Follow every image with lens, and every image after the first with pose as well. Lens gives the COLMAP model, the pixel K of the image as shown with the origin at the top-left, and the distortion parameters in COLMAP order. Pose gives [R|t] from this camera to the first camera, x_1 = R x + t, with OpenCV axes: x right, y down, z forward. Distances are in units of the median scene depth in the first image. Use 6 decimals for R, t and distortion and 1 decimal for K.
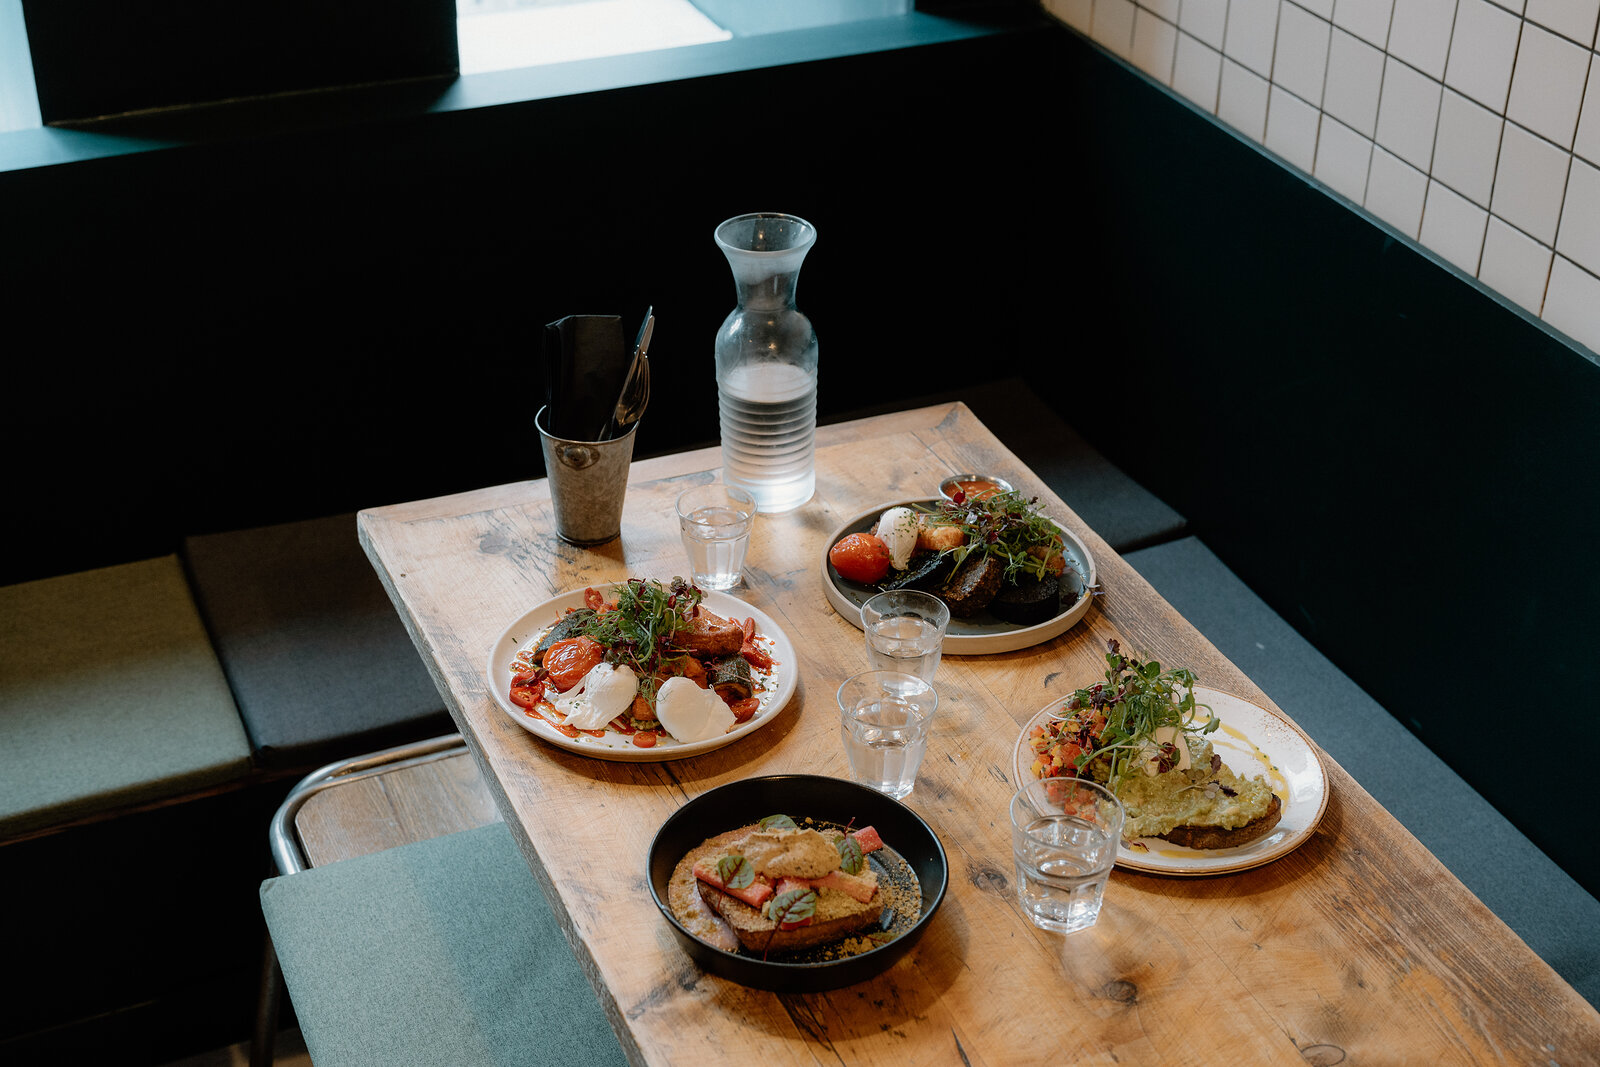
lens RADIAL K [[2324.3, 0, 800.0], [0, 2324.3, 533.5], [0, 0, 1]] dist [0.013502, 0.074209]
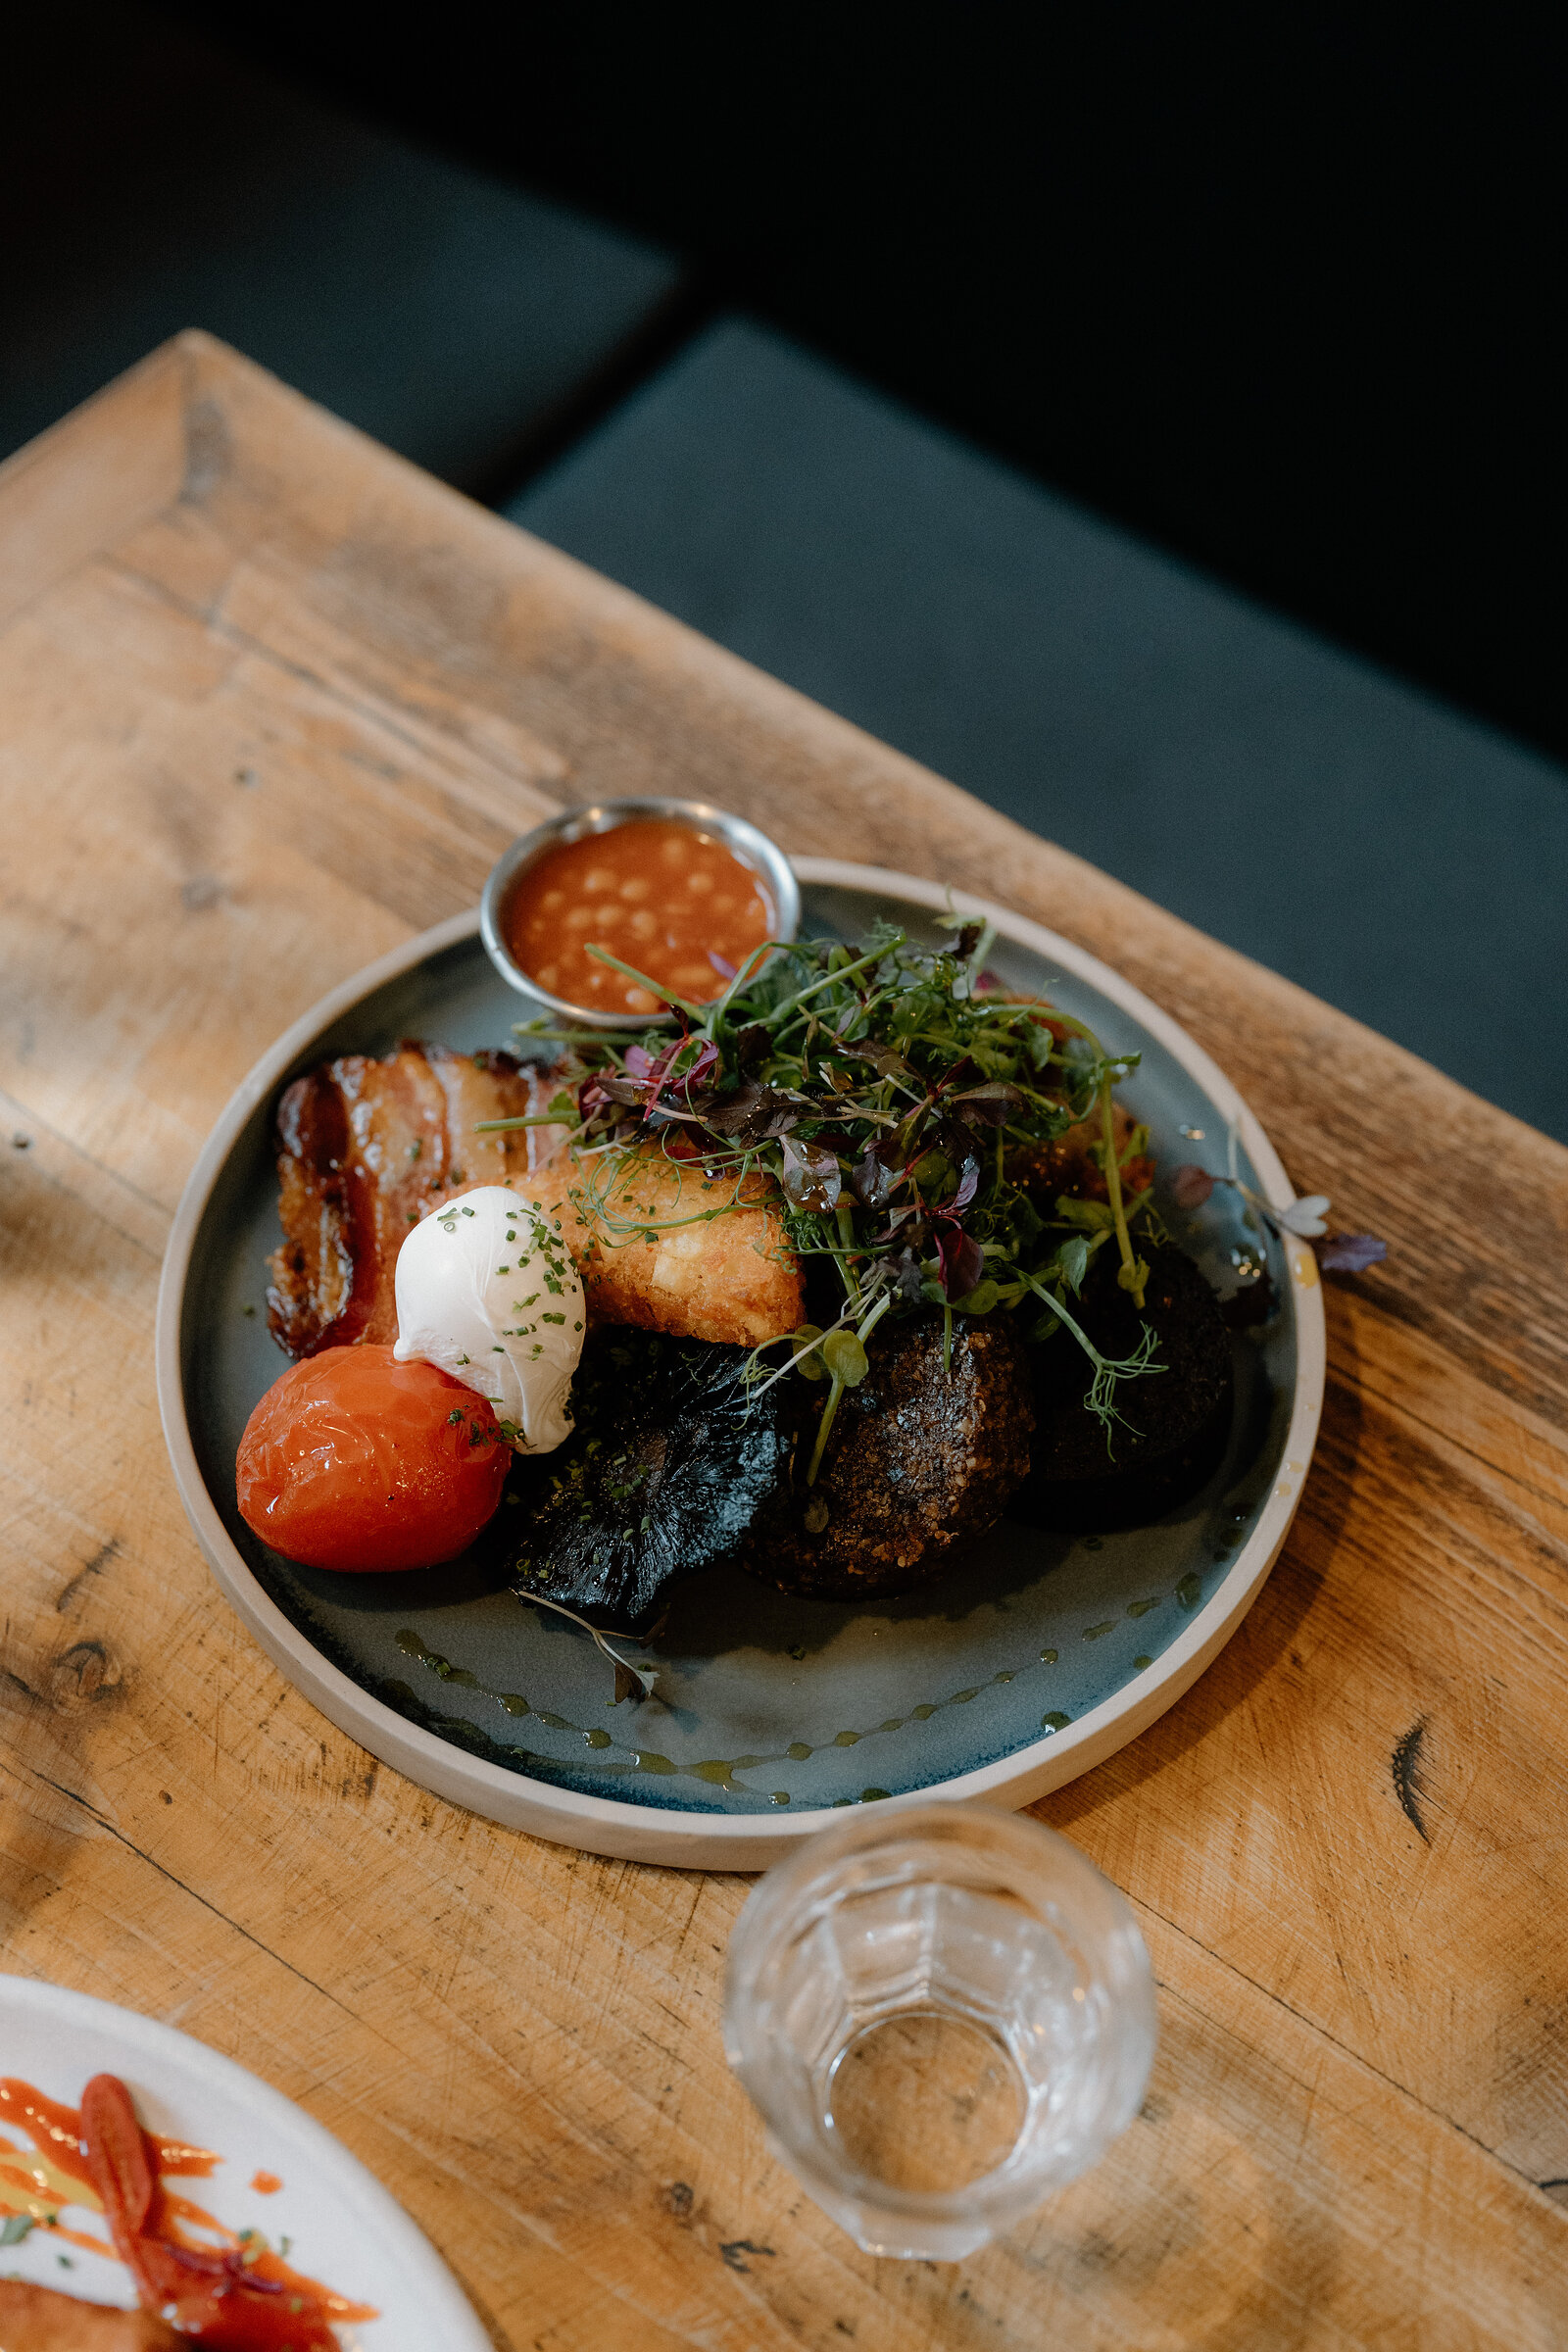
lens RADIAL K [[3483.1, 0, 769.8], [0, 3483.1, 1206.9], [0, 0, 1]] dist [-0.003853, 0.193222]
pose [[0.876479, -0.388014, 0.285010, -0.029505], [0.235489, 0.861862, 0.449153, -0.170870], [-0.419917, -0.326557, 0.846777, 0.787033]]
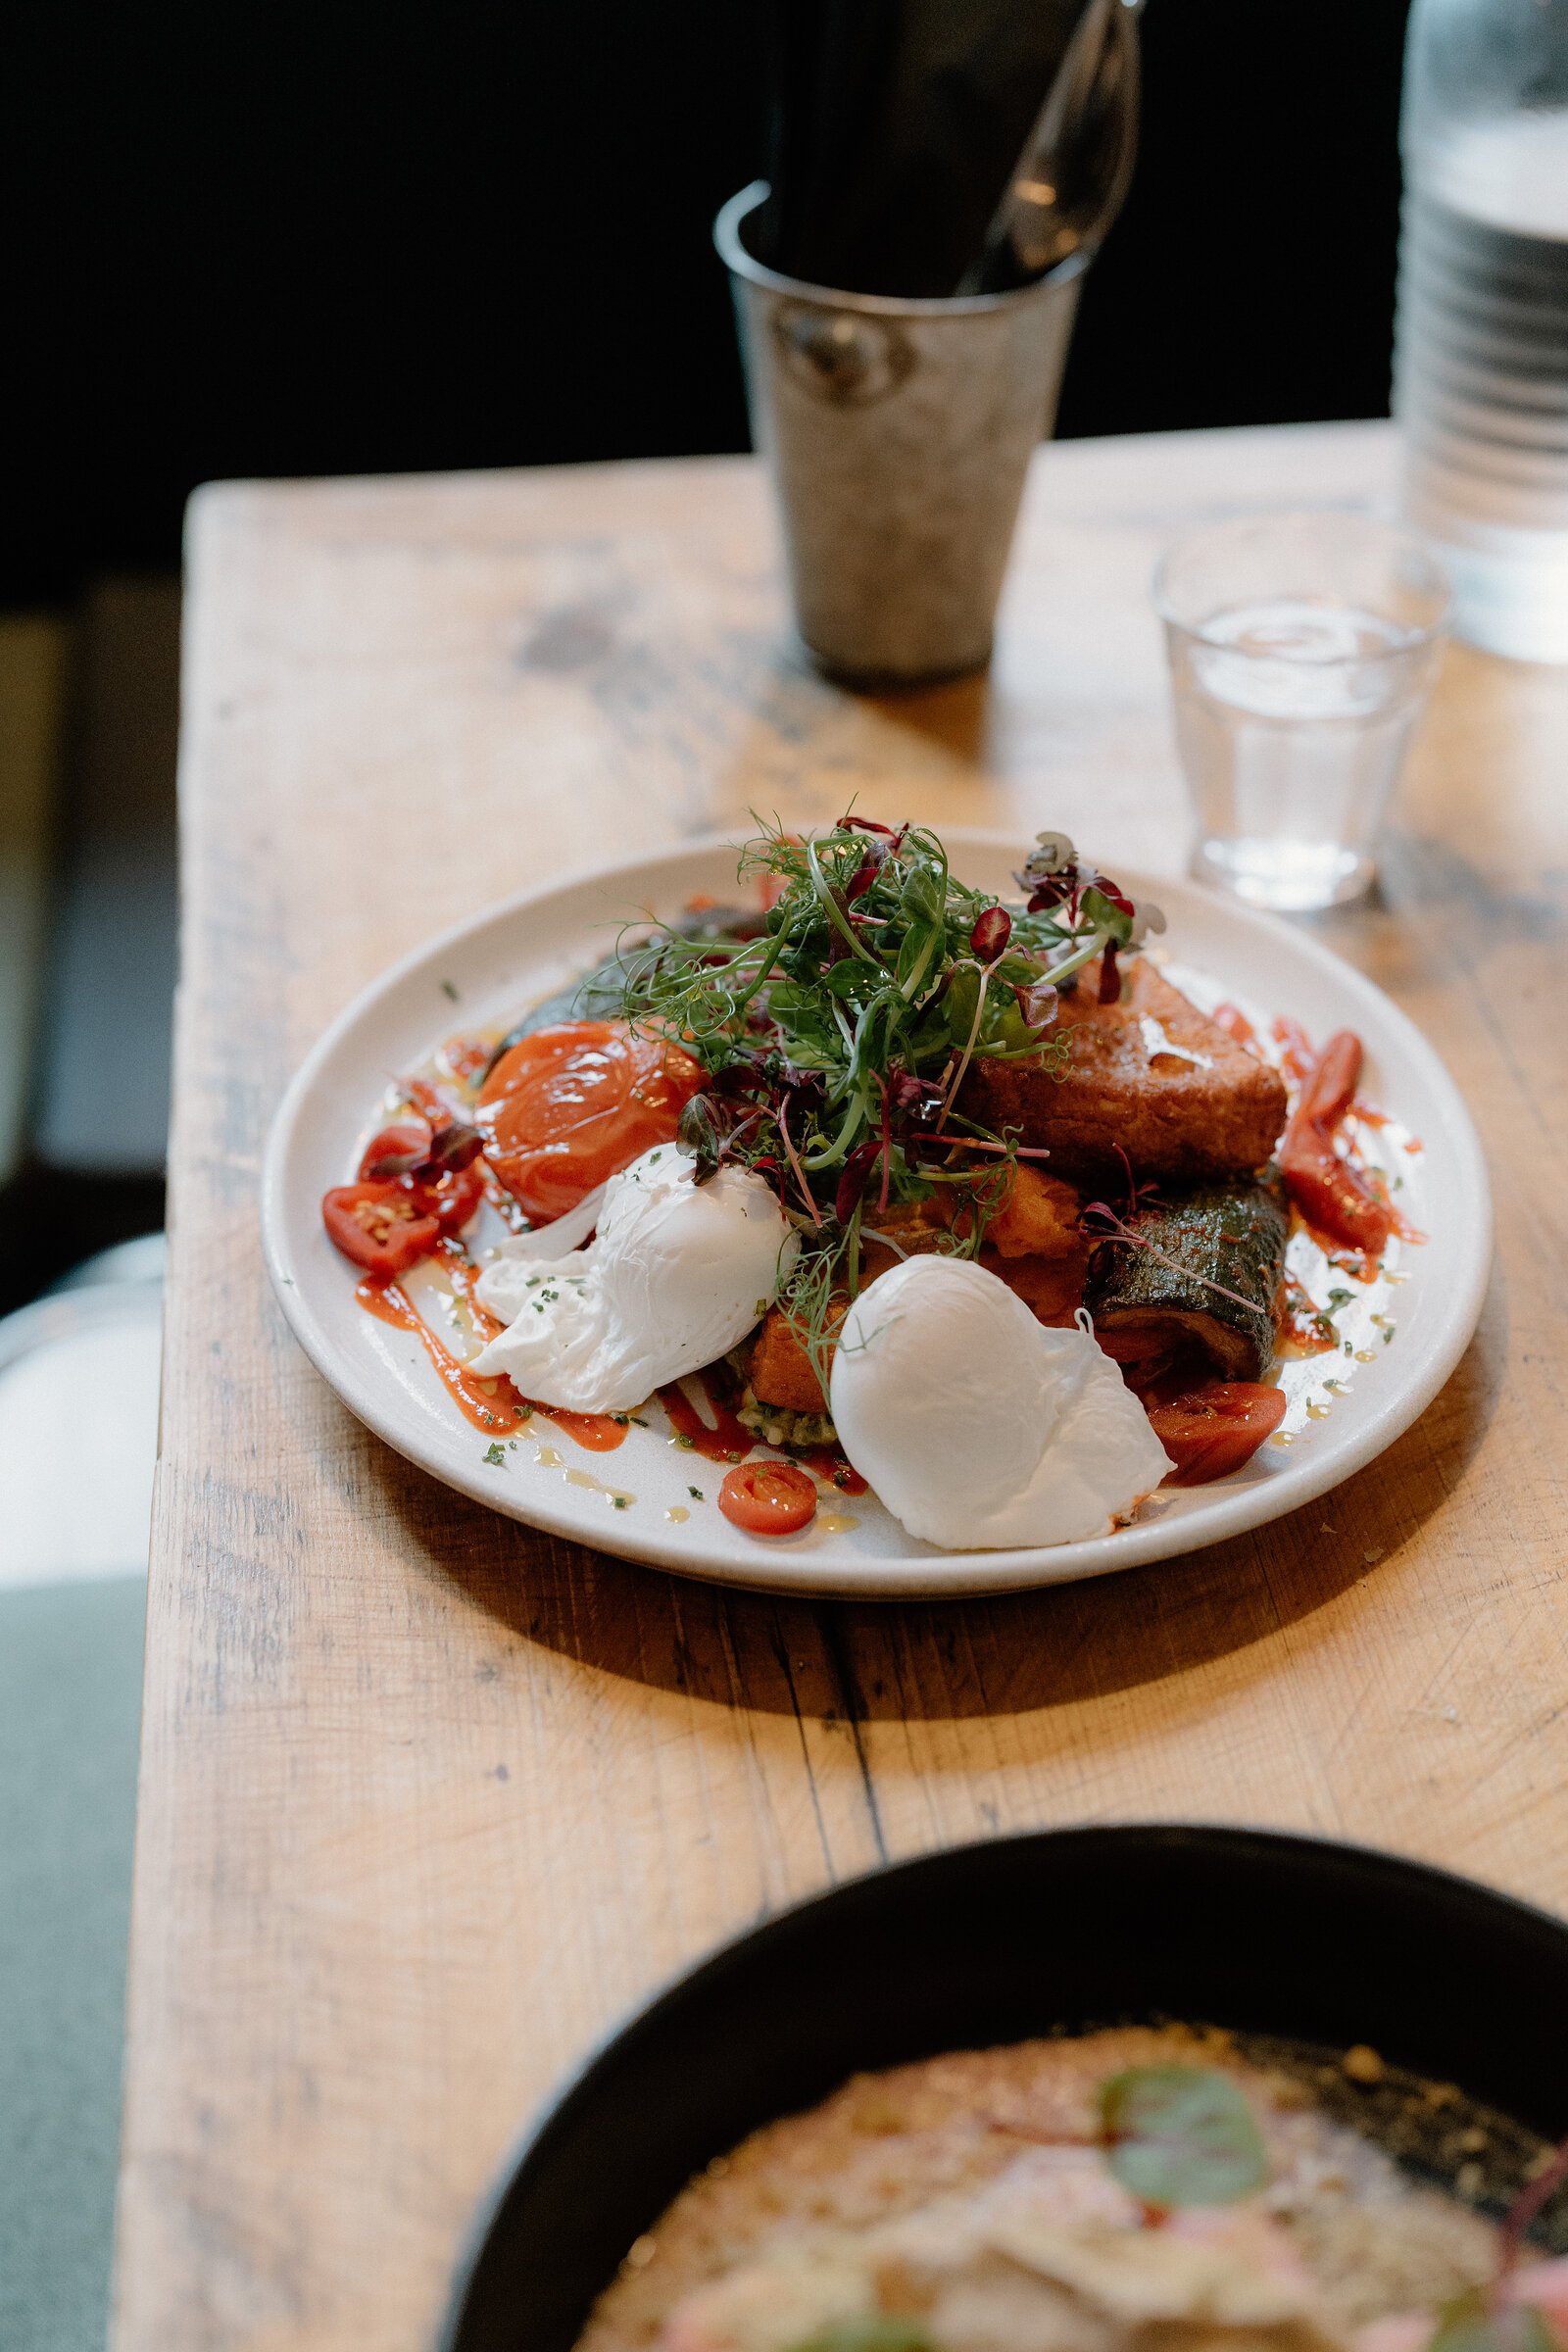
lens RADIAL K [[3483.1, 0, 769.8], [0, 3483.1, 1206.9], [0, 0, 1]] dist [-0.003853, 0.193222]
pose [[0.955521, 0.157226, -0.249519, 0.017765], [-0.122845, 0.981339, 0.147927, 0.006687], [0.268121, -0.110695, 0.957005, 0.657544]]
